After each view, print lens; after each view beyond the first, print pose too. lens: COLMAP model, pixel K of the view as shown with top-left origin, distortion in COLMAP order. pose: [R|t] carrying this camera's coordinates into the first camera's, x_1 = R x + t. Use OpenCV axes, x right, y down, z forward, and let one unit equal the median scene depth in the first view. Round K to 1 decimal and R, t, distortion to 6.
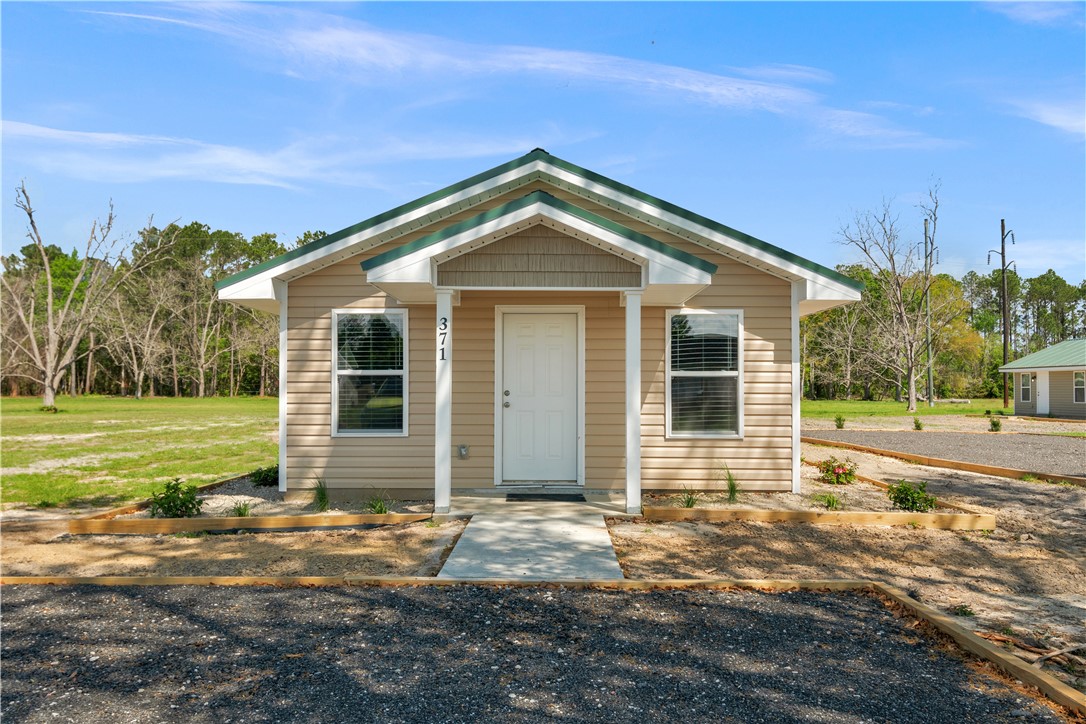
lens RADIAL K [[863.3, 0, 519.8], [0, 863.3, 364.0], [0, 0, 1]] dist [0.008150, 0.003800]
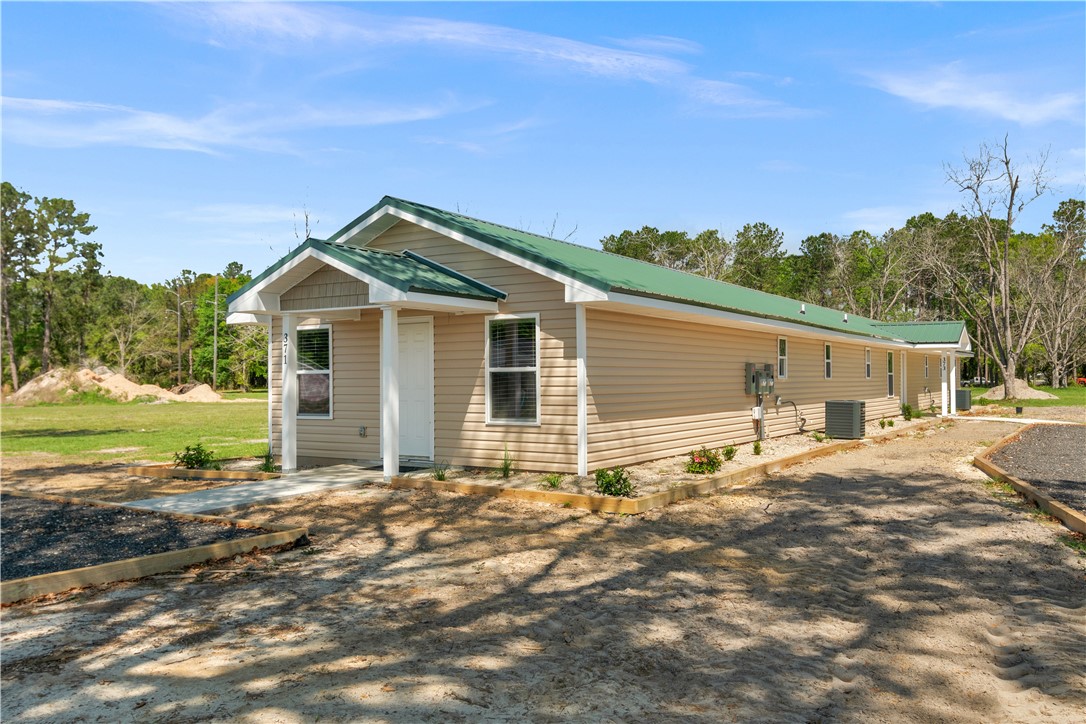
lens RADIAL K [[863.3, 0, 519.8], [0, 863.3, 364.0], [0, 0, 1]] dist [0.008150, 0.003800]
pose [[0.848474, -0.018608, -0.528910, 0.839562], [0.023979, 0.999707, 0.003296, -0.000100], [0.528694, -0.015480, 0.848671, 0.013420]]
